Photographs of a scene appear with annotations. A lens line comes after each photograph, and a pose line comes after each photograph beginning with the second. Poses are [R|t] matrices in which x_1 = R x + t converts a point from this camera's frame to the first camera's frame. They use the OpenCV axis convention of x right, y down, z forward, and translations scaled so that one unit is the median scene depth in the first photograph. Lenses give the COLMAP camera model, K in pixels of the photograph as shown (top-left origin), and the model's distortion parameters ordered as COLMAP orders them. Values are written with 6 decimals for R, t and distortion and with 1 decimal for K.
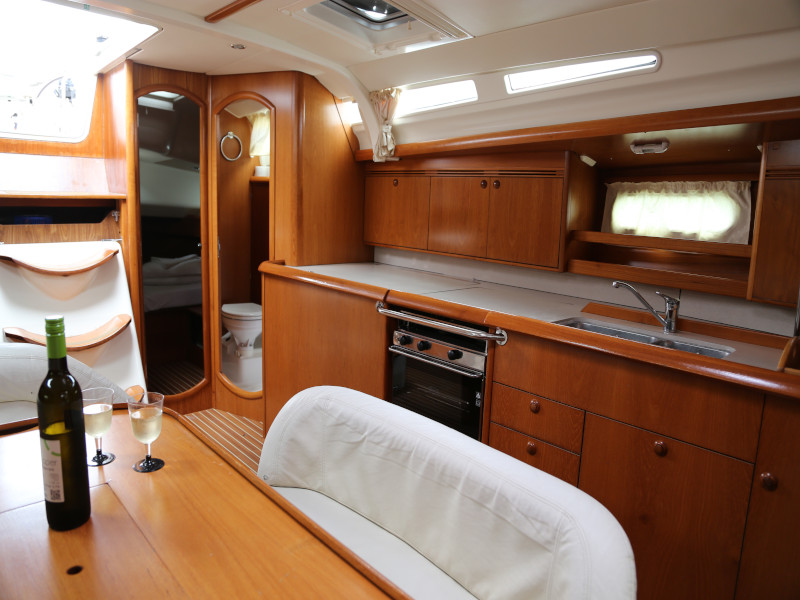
lens RADIAL K [[545.7, 0, 400.9], [0, 545.7, 271.4], [0, 0, 1]] dist [-0.120823, 0.057042]
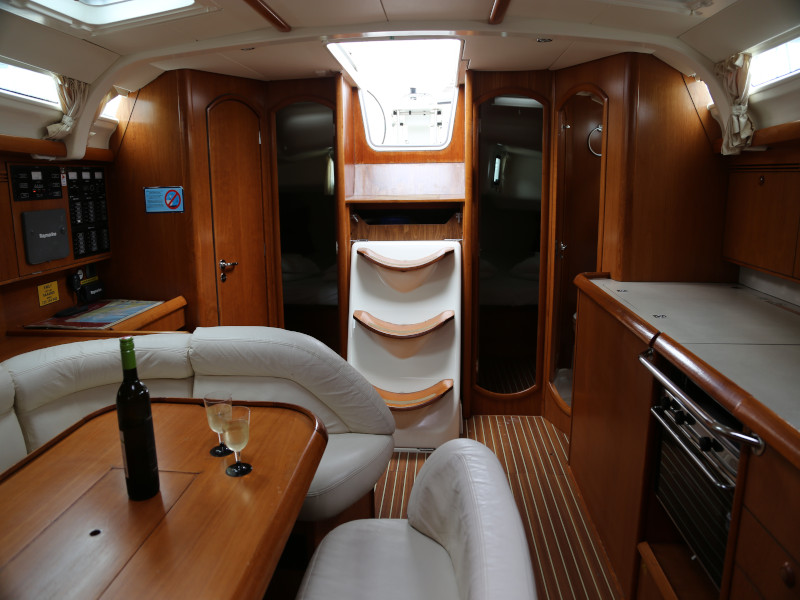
lens RADIAL K [[545.7, 0, 400.9], [0, 545.7, 271.4], [0, 0, 1]] dist [-0.120823, 0.057042]
pose [[0.671095, 0.084741, -0.736512, 0.205675], [-0.064748, 0.996349, 0.055640, -0.051580], [0.738538, 0.010348, 0.674132, 0.177002]]
